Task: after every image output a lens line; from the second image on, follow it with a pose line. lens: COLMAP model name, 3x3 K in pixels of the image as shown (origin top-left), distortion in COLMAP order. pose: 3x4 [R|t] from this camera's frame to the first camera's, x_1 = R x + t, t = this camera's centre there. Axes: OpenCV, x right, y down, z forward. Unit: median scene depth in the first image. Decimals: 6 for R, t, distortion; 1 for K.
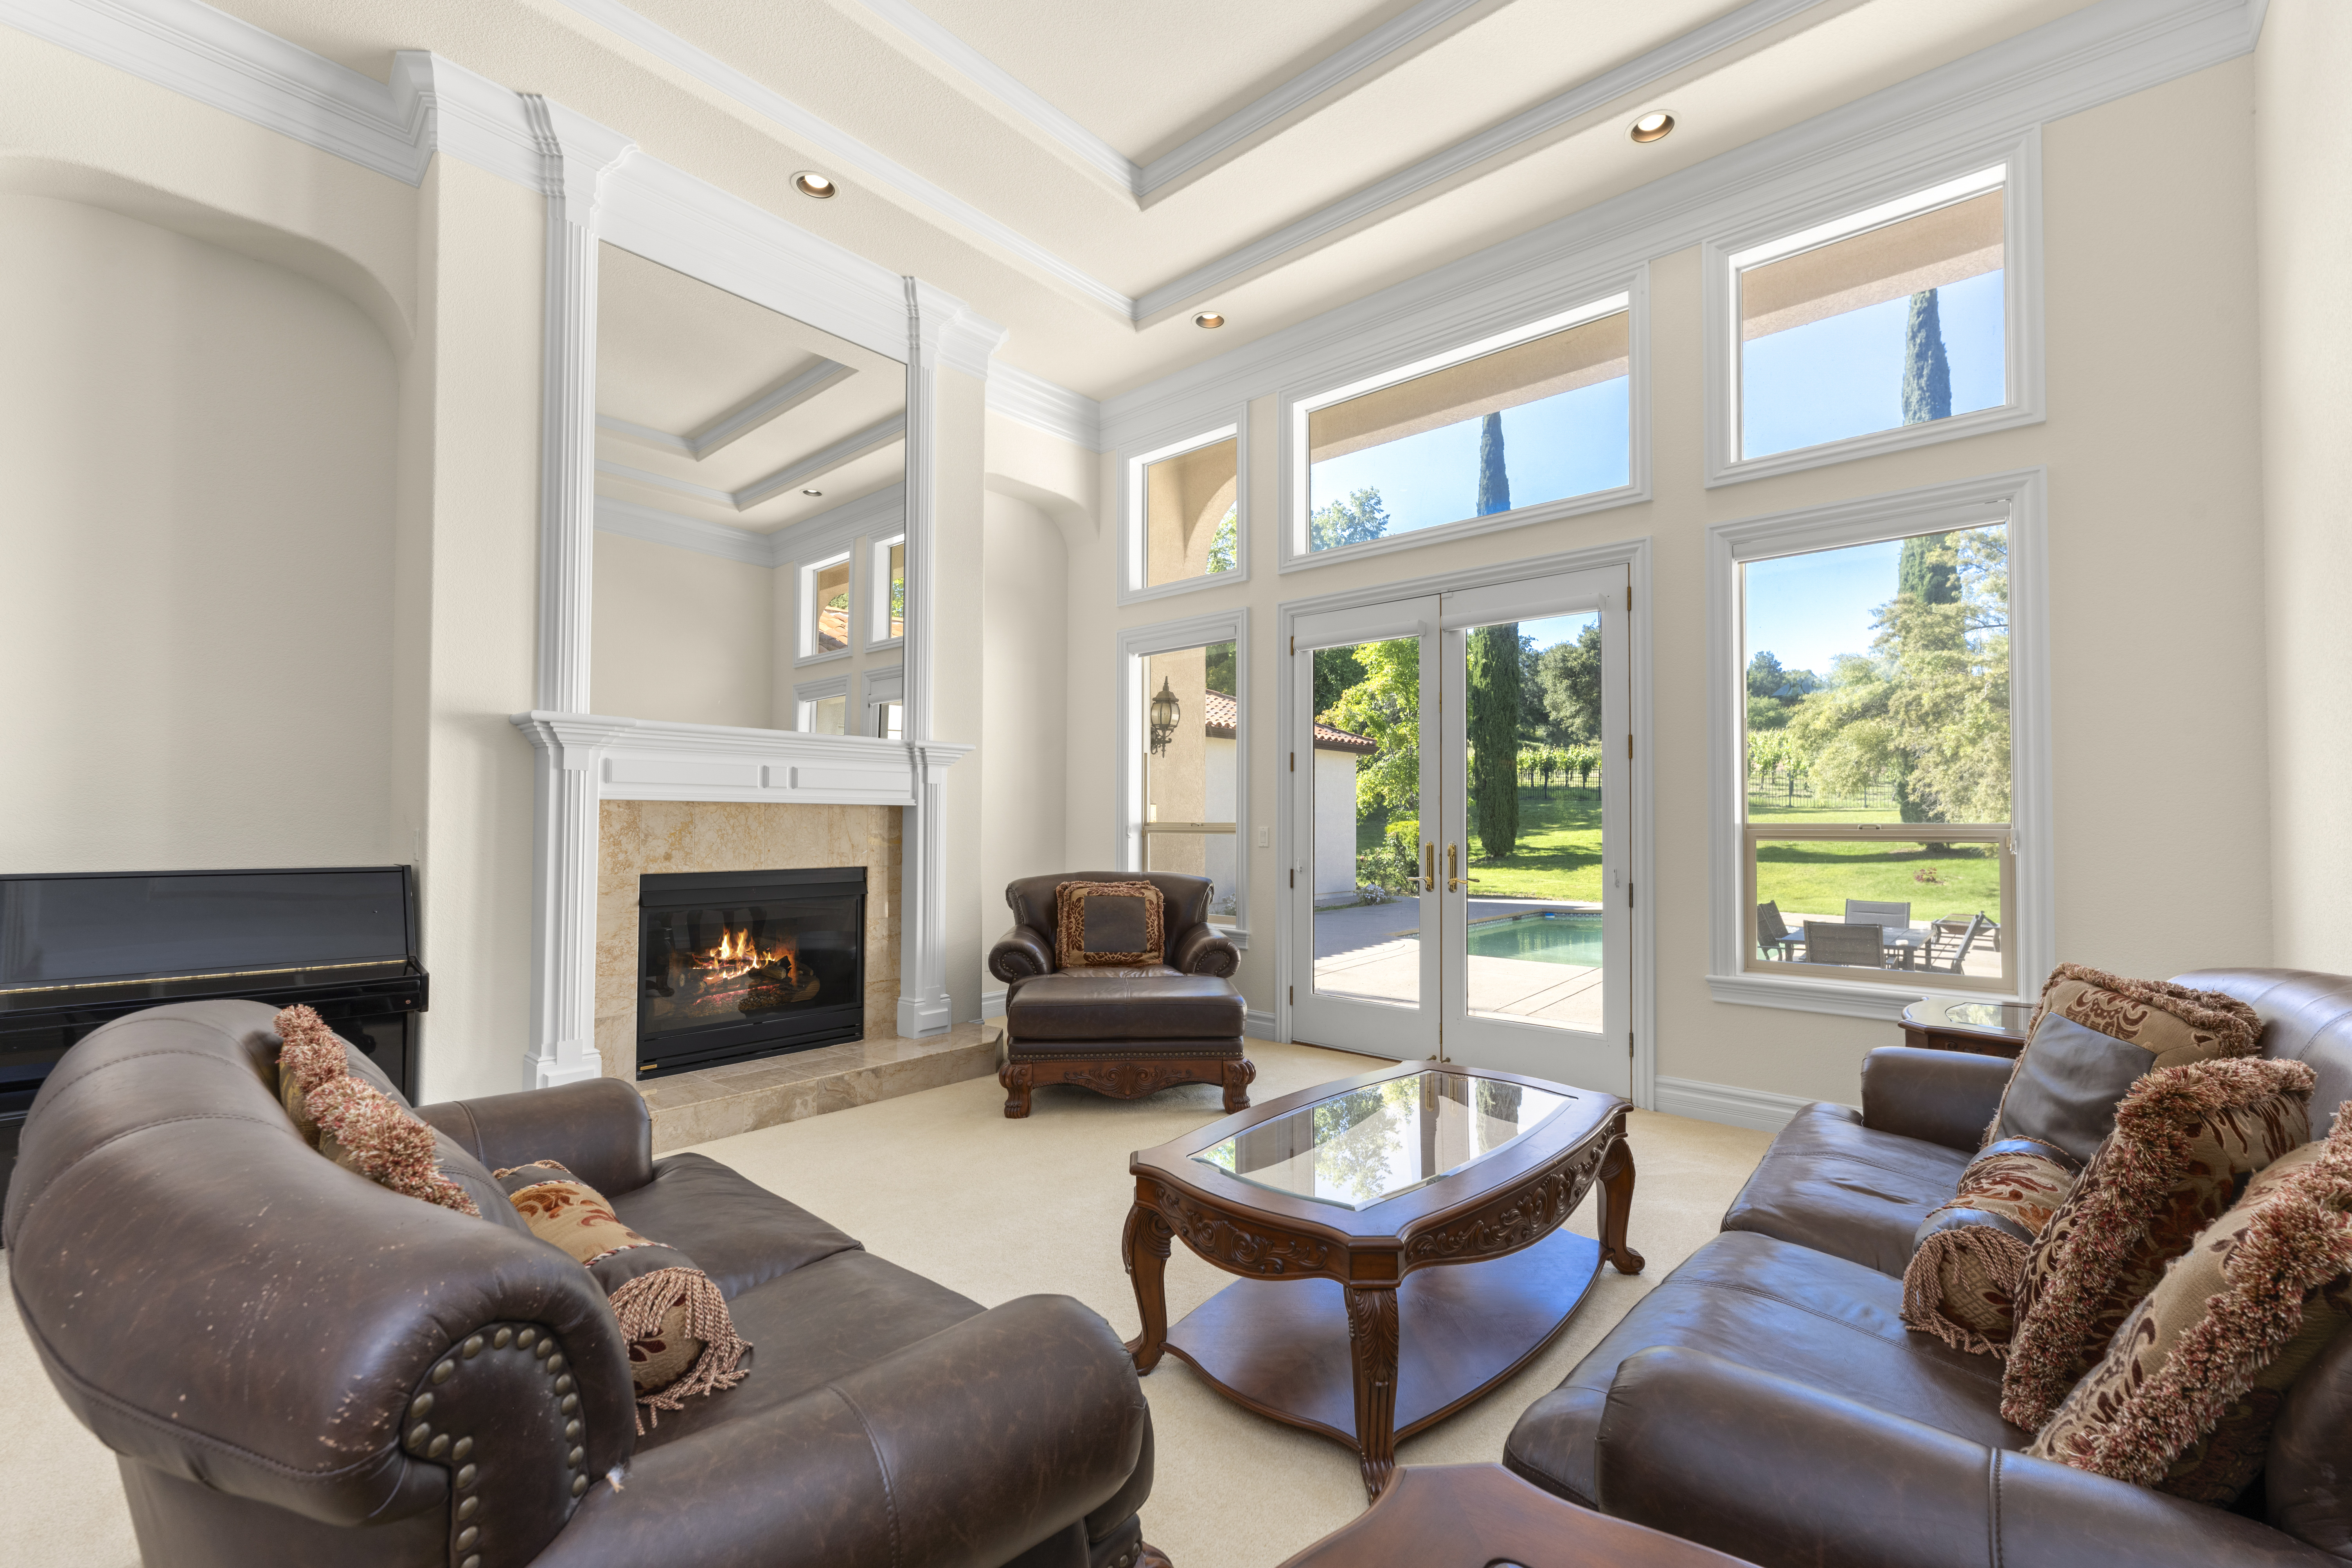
lens RADIAL K [[981.9, 0, 1132.9], [0, 981.9, 801.3], [0, 0, 1]] dist [0.000154, -0.000279]
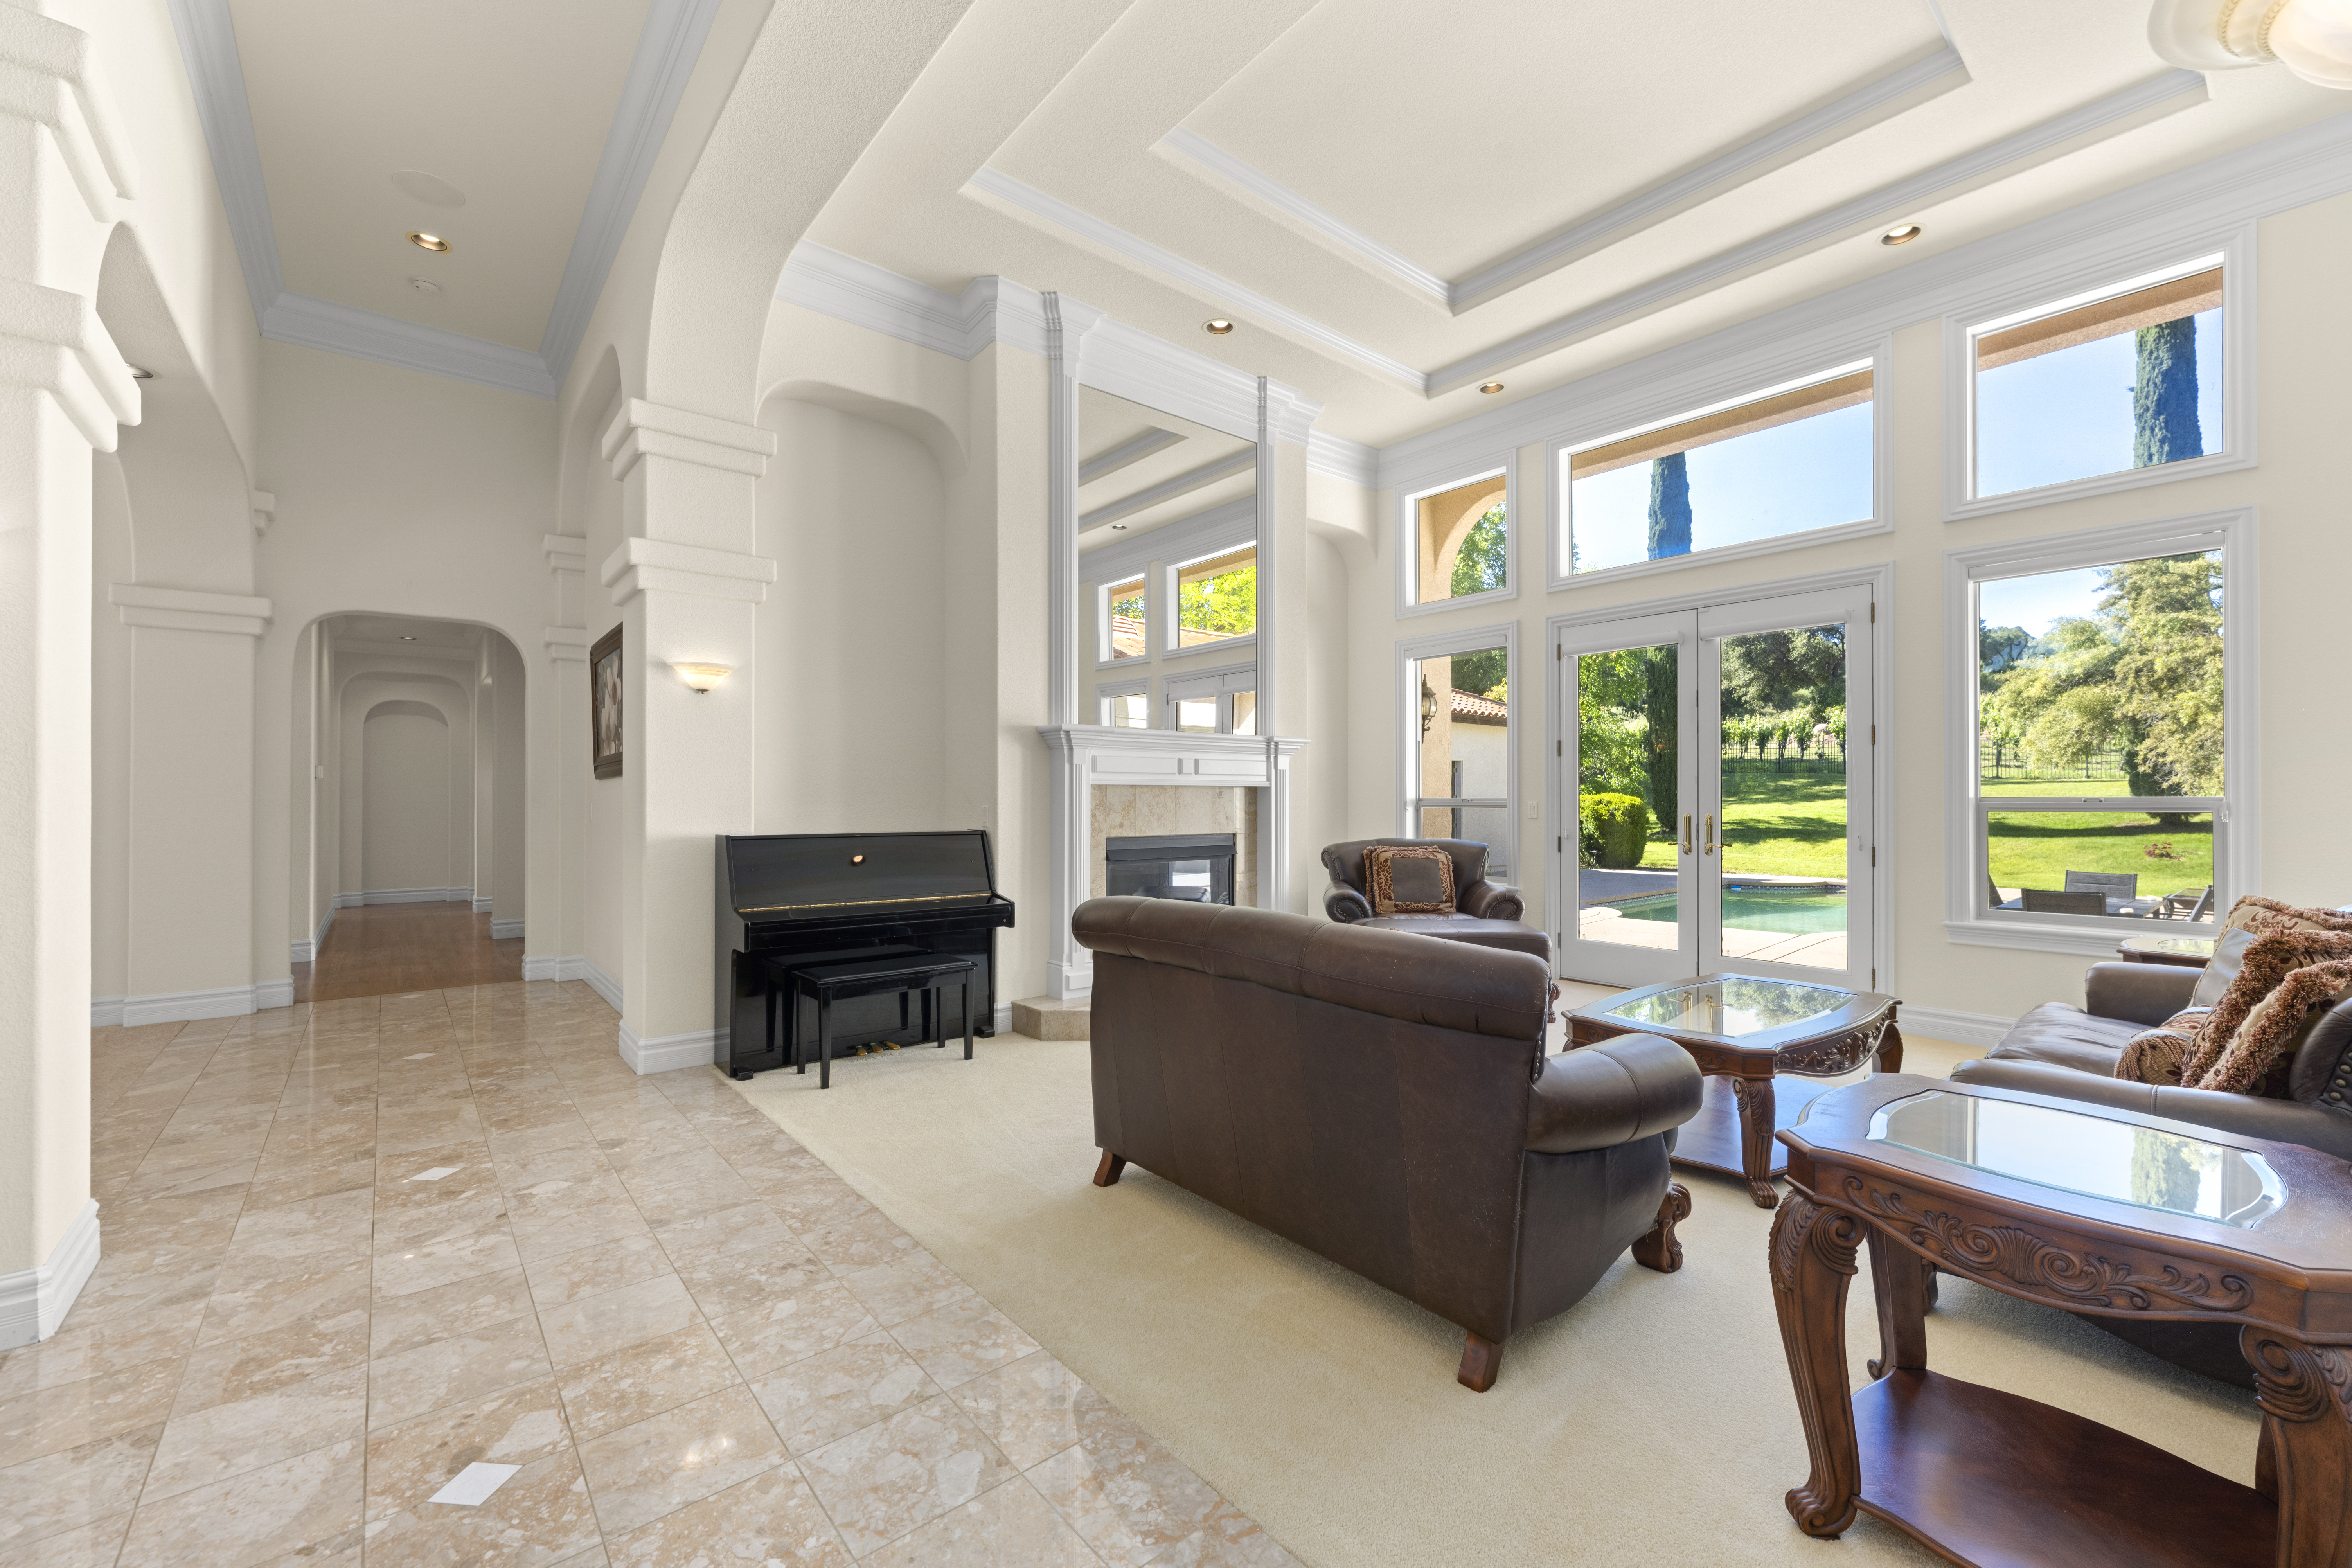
lens RADIAL K [[943.0, 0, 1168.2], [0, 943.0, 792.9], [0, 0, 1]] dist [0.000256, 0.000006]
pose [[0.991364, -0.005182, -0.131035, -0.161027], [0.007315, 0.999848, 0.015800, -0.006470], [0.130934, -0.016622, 0.991252, -0.213286]]
